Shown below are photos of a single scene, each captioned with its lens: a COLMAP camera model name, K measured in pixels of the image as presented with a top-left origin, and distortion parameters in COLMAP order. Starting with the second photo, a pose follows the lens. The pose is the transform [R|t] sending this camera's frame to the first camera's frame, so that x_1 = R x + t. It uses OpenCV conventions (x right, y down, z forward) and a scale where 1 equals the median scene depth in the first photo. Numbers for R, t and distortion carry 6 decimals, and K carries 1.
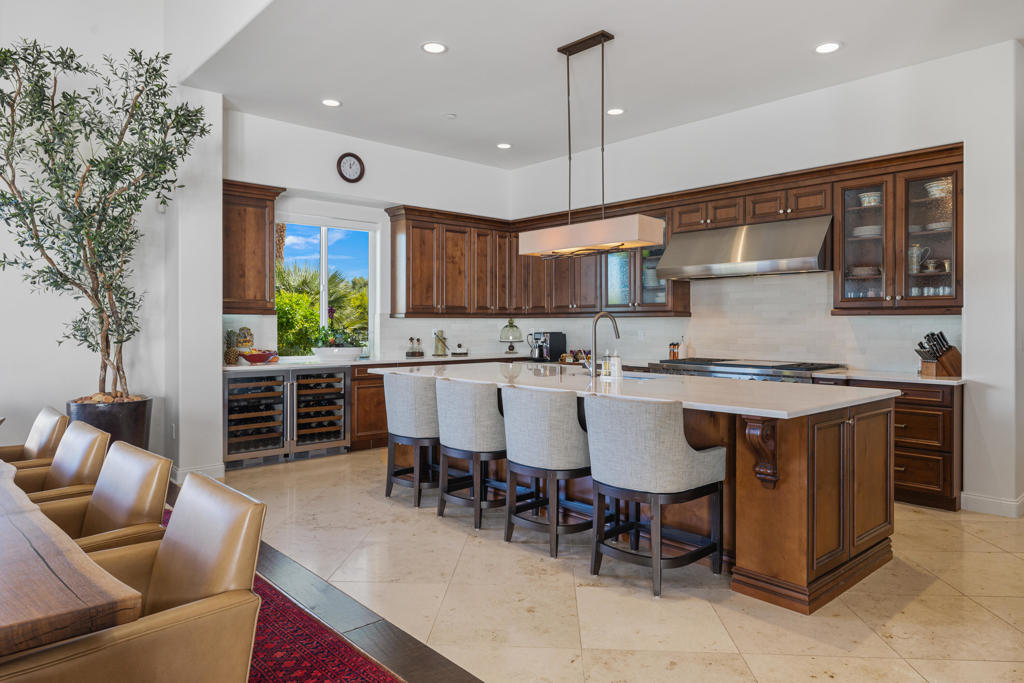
lens RADIAL K [[658.4, 0, 509.1], [0, 658.4, 321.9], [0, 0, 1]] dist [0.008144, 0.000562]
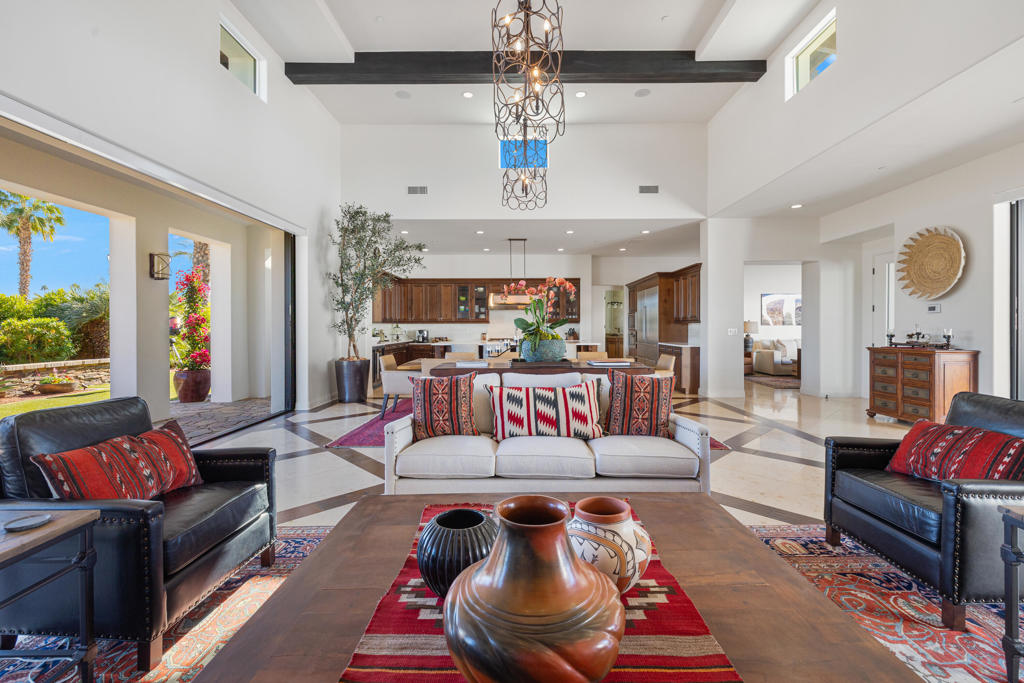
lens RADIAL K [[438.6, 0, 518.6], [0, 438.6, 326.9], [0, 0, 1]] dist [0.001249, 0.000100]
pose [[0.674917, -0.001315, 0.737893, -0.977424], [0.000422, 0.999999, 0.001396, 0.003599], [-0.737894, -0.000631, 0.674917, -0.303869]]
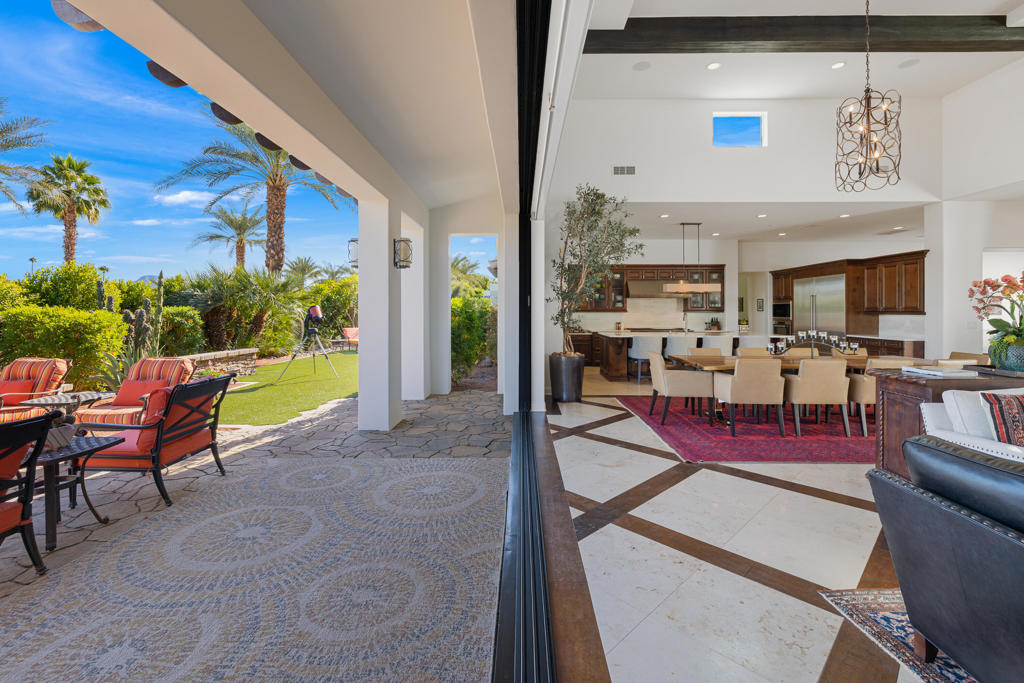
lens RADIAL K [[444.1, 0, 516.5], [0, 444.1, 310.8], [0, 0, 1]] dist [-0.000190, 0.000152]
pose [[0.678731, -0.000397, 0.734386, -1.280328], [-0.001256, 0.999998, 0.001702, -0.015329], [-0.734385, -0.002078, 0.678729, 0.136087]]
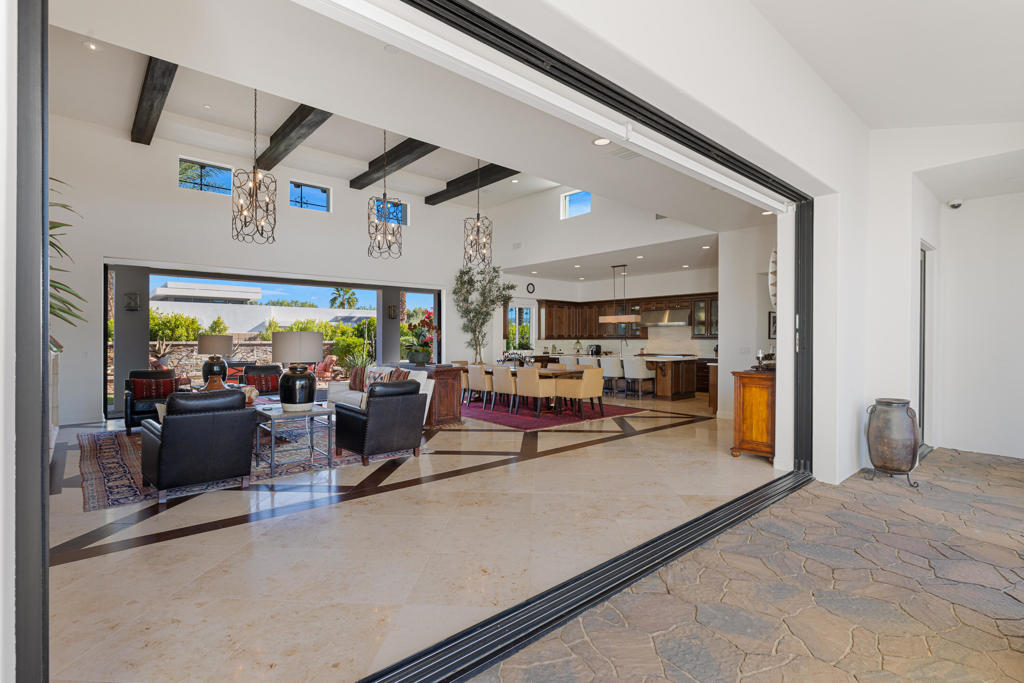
lens RADIAL K [[487.6, 0, 512.0], [0, 487.6, 341.5], [0, 0, 1]] dist [0.024560, 0.000007]
pose [[0.999980, -0.000661, -0.006318, -0.308703], [0.000691, 0.999988, 0.004814, -0.009267], [0.006315, -0.004818, 0.999968, -1.150391]]
